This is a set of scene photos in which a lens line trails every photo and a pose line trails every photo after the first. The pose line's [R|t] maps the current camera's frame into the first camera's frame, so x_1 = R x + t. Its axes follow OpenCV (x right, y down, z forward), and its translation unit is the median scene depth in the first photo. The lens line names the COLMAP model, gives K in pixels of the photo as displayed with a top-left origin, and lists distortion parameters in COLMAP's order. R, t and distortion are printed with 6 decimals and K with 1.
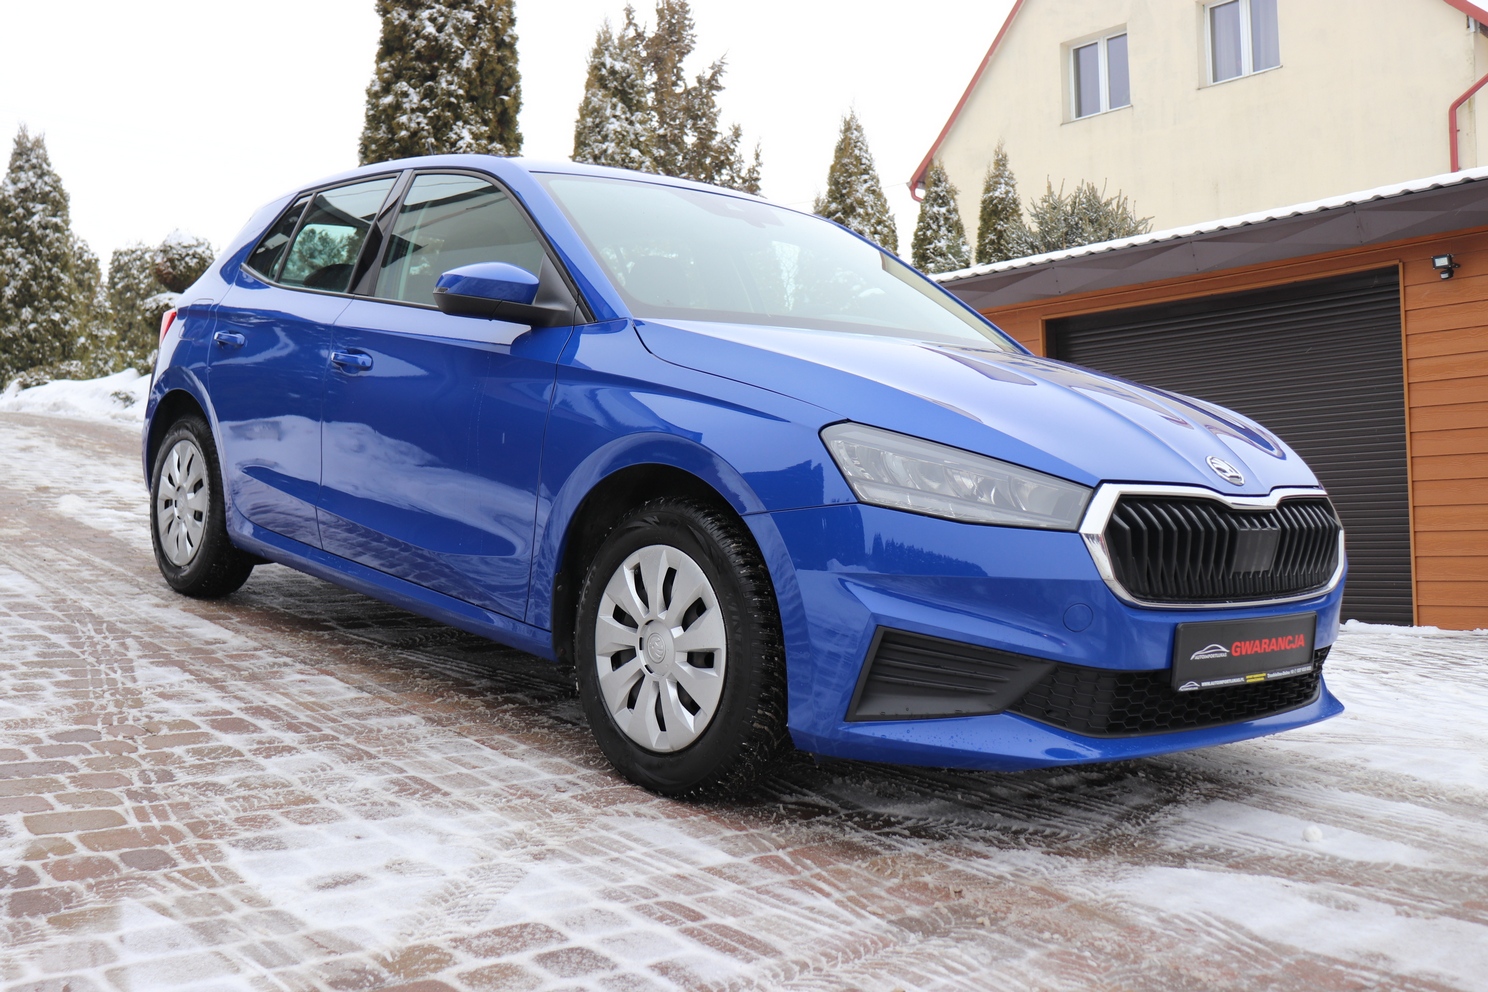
lens RADIAL K [[1629.5, 0, 729.8], [0, 1629.5, 497.2], [0, 0, 1]] dist [-0.058765, 0.000000]
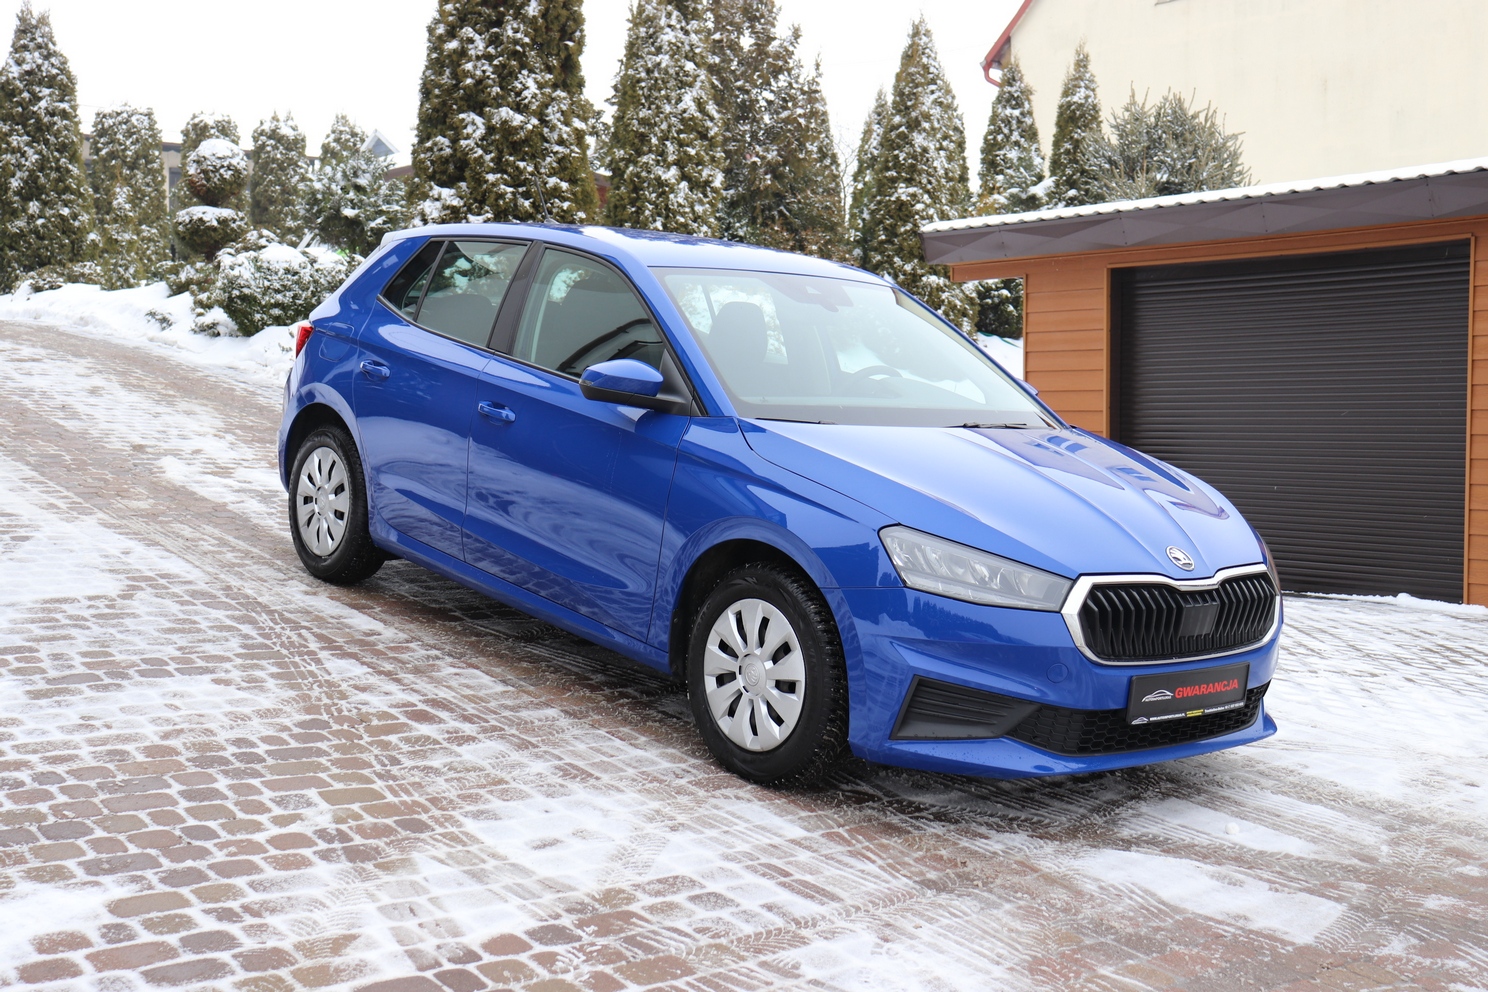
lens RADIAL K [[1942.1, 0, 735.0], [0, 1942.1, 497.3], [0, 0, 1]] dist [-0.008830, 0.000000]
pose [[0.999453, 0.030934, -0.011706, -0.039911], [-0.030043, 0.997105, 0.069844, -0.148259], [0.013833, -0.069454, 0.997489, -0.533802]]
